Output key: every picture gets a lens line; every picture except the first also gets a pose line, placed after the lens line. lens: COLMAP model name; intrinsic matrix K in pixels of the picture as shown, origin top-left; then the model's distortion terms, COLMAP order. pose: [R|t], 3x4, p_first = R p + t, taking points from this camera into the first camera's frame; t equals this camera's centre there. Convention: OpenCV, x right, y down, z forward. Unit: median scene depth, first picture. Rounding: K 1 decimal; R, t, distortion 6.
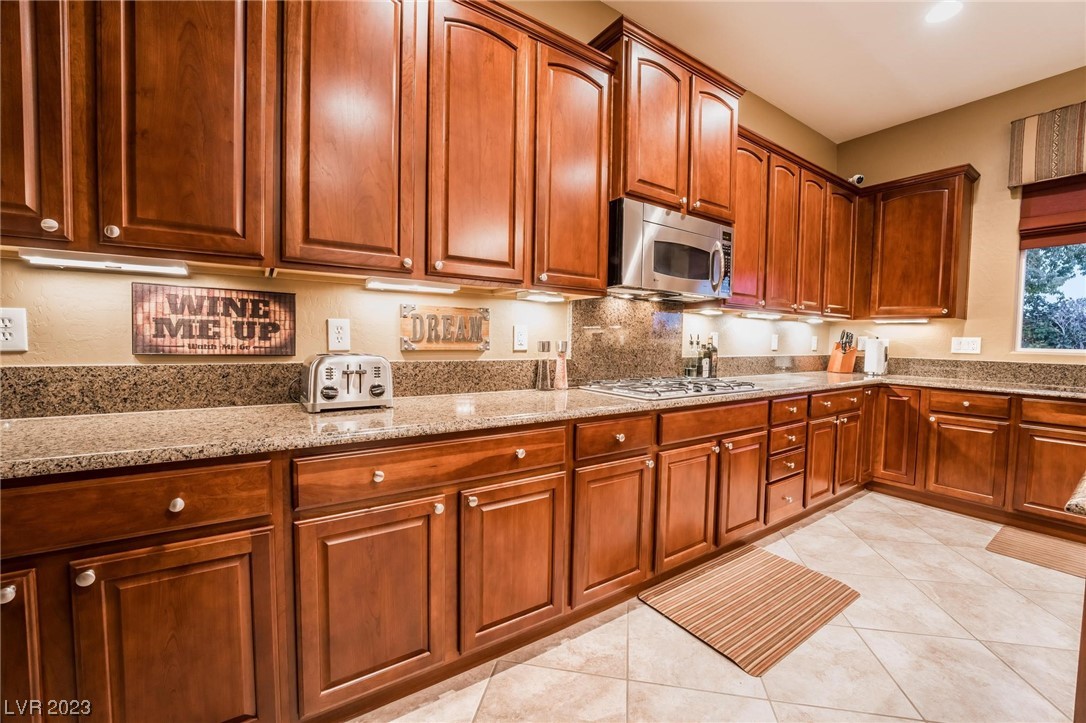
lens RADIAL K [[445.0, 0, 564.0], [0, 445.0, 360.6], [0, 0, 1]] dist [-0.028415, 0.002340]
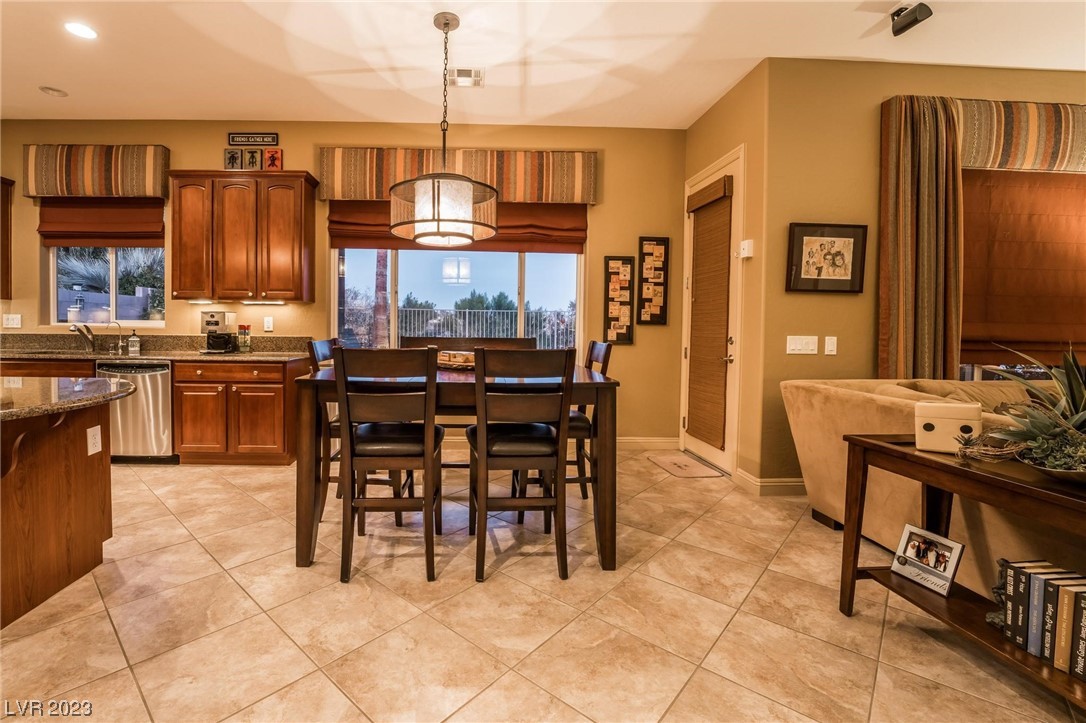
lens RADIAL K [[482.9, 0, 485.3], [0, 482.9, 339.5], [0, 0, 1]] dist [-0.031276, 0.002653]
pose [[0.563817, -0.034456, 0.825181, 1.324631], [0.039732, 0.999104, 0.014571, 0.110854], [-0.824944, 0.024570, 0.564681, -1.835001]]
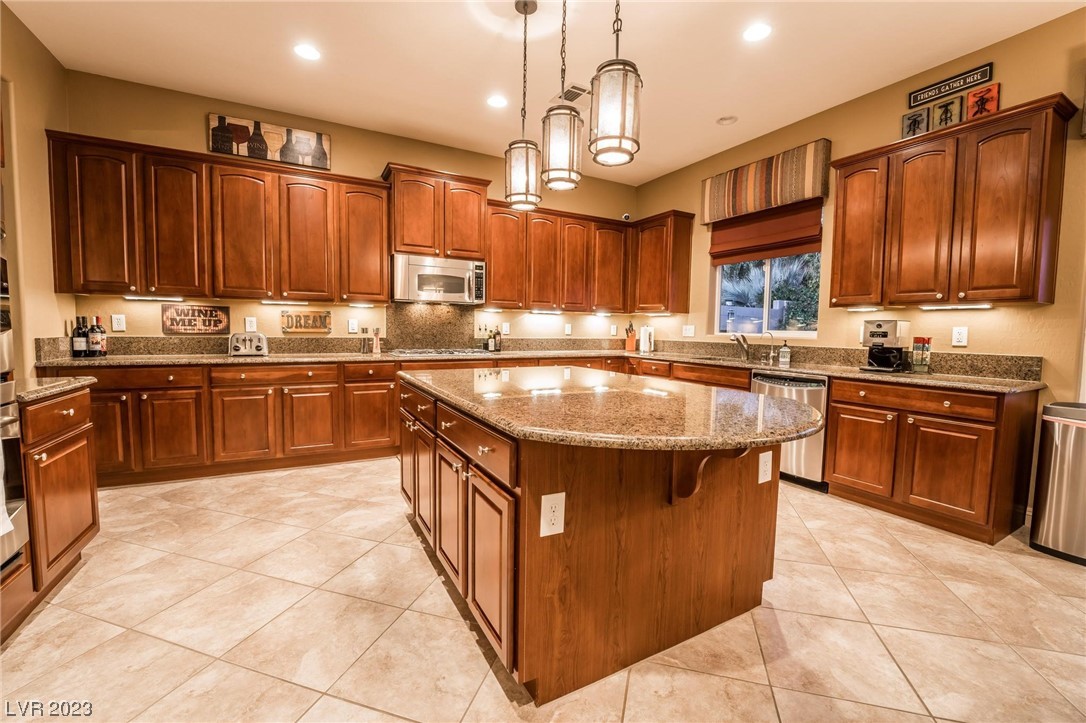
lens RADIAL K [[445.0, 0, 553.3], [0, 445.0, 360.4], [0, 0, 1]] dist [-0.028415, 0.002340]
pose [[0.995258, 0.005667, -0.097103, 1.386660], [-0.003858, 0.999816, 0.018802, 0.084007], [0.097192, -0.018338, 0.995097, -1.193914]]
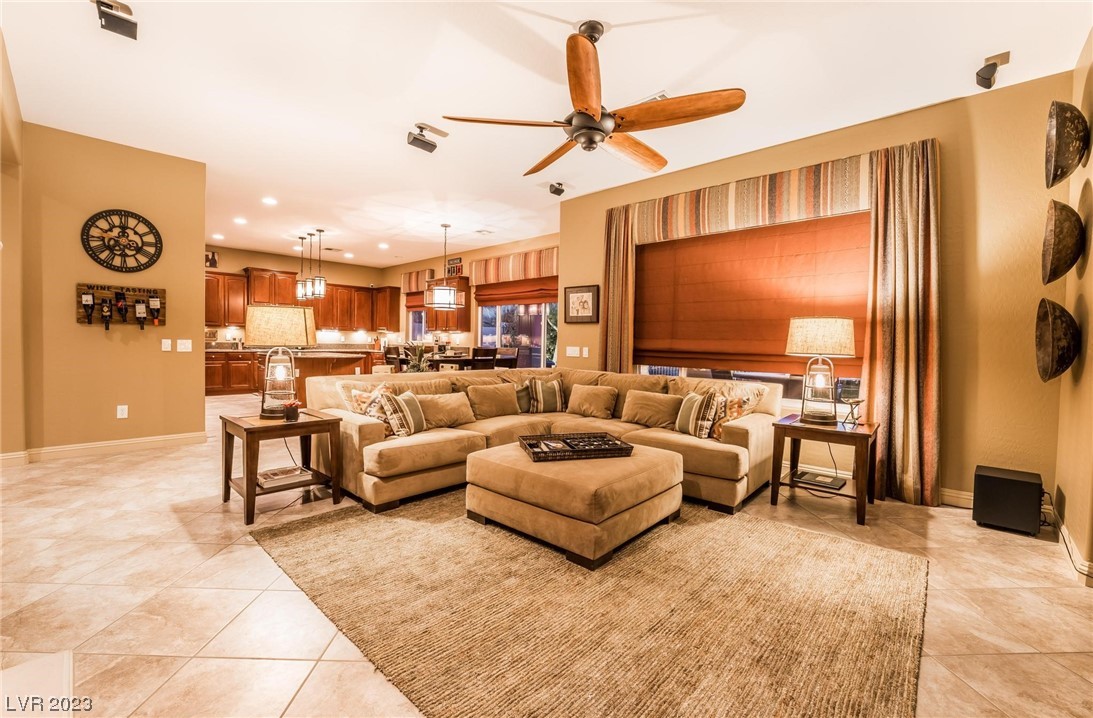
lens RADIAL K [[449.3, 0, 538.9], [0, 449.3, 350.6], [0, 0, 1]] dist [-0.017495, 0.000065]
pose [[0.981009, -0.002102, 0.193951, 2.895970], [0.007632, 0.999585, -0.027768, 0.317343], [-0.193812, 0.028721, 0.980618, -5.444969]]
